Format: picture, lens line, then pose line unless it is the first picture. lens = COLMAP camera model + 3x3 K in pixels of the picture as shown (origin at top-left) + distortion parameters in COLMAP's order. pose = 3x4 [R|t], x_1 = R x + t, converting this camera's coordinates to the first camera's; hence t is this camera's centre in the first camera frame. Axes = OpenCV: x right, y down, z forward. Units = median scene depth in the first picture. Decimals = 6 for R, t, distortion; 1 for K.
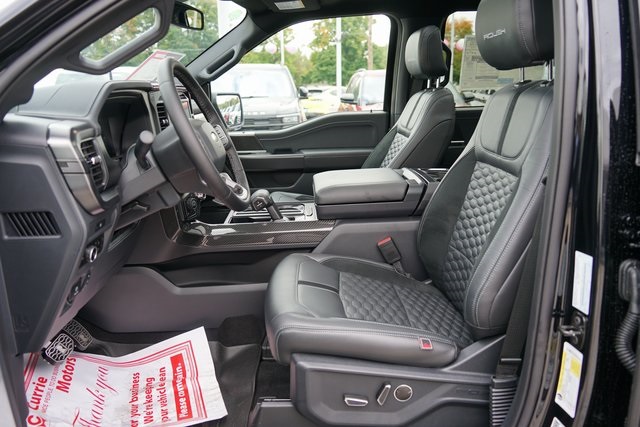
lens RADIAL K [[522.7, 0, 319.6], [0, 522.7, 213.9], [0, 0, 1]] dist [-0.037933, 0.035434]
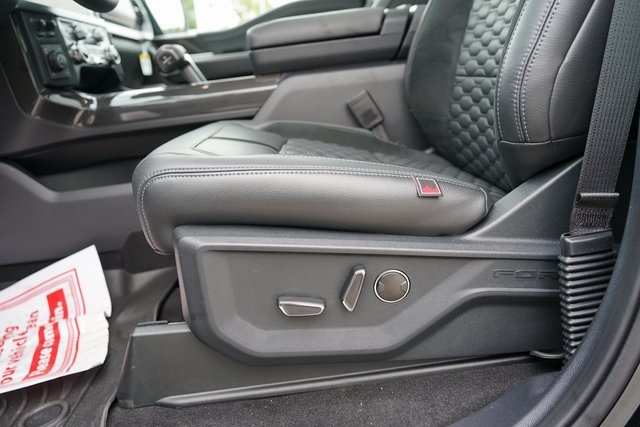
lens RADIAL K [[522.7, 0, 319.0], [0, 522.7, 210.9], [0, 0, 1]] dist [-0.037933, 0.035434]
pose [[0.996814, -0.079739, -0.001608, 0.073432], [0.079754, 0.996502, 0.024967, 0.194184], [-0.000389, -0.025016, 0.999687, 0.370396]]
